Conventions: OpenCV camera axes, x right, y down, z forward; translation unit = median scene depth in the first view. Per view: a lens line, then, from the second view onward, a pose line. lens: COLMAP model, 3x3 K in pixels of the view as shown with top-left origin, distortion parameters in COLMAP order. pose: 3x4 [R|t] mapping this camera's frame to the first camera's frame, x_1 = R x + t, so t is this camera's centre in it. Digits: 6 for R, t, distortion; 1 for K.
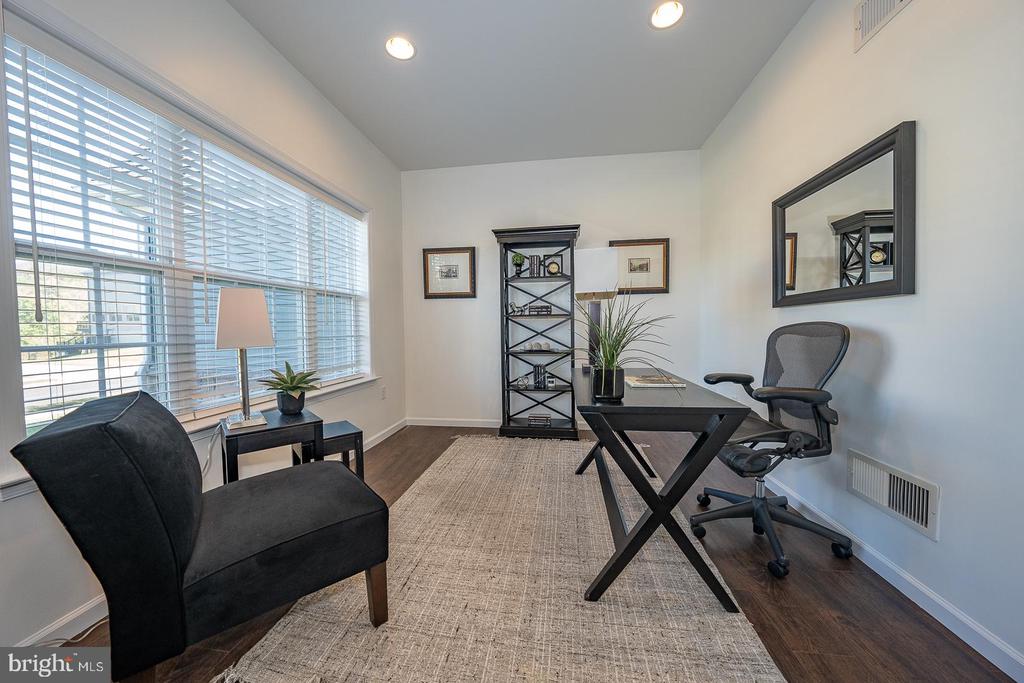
lens RADIAL K [[350.8, 0, 512.6], [0, 350.8, 333.8], [0, 0, 1]] dist [-0.002913, 0.000028]
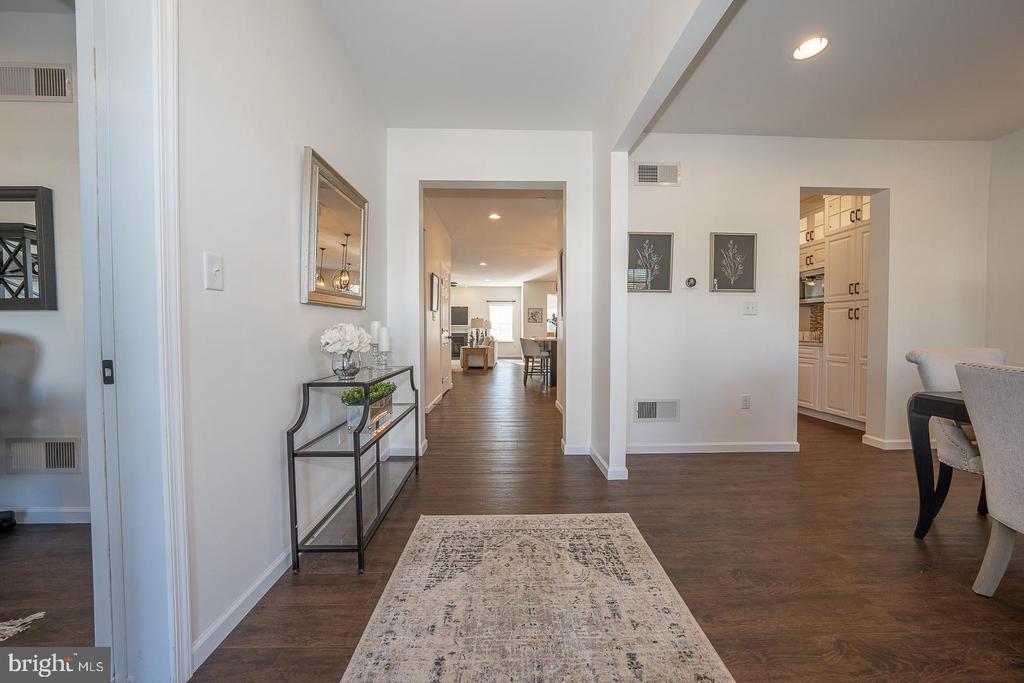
lens RADIAL K [[350.8, 0, 515.9], [0, 350.8, 339.4], [0, 0, 1]] dist [-0.002913, 0.000028]
pose [[-0.146974, -0.018972, 0.988958, -0.412514], [0.022582, 0.999491, 0.022530, 0.012204], [-0.988883, 0.025644, -0.146471, -0.492131]]
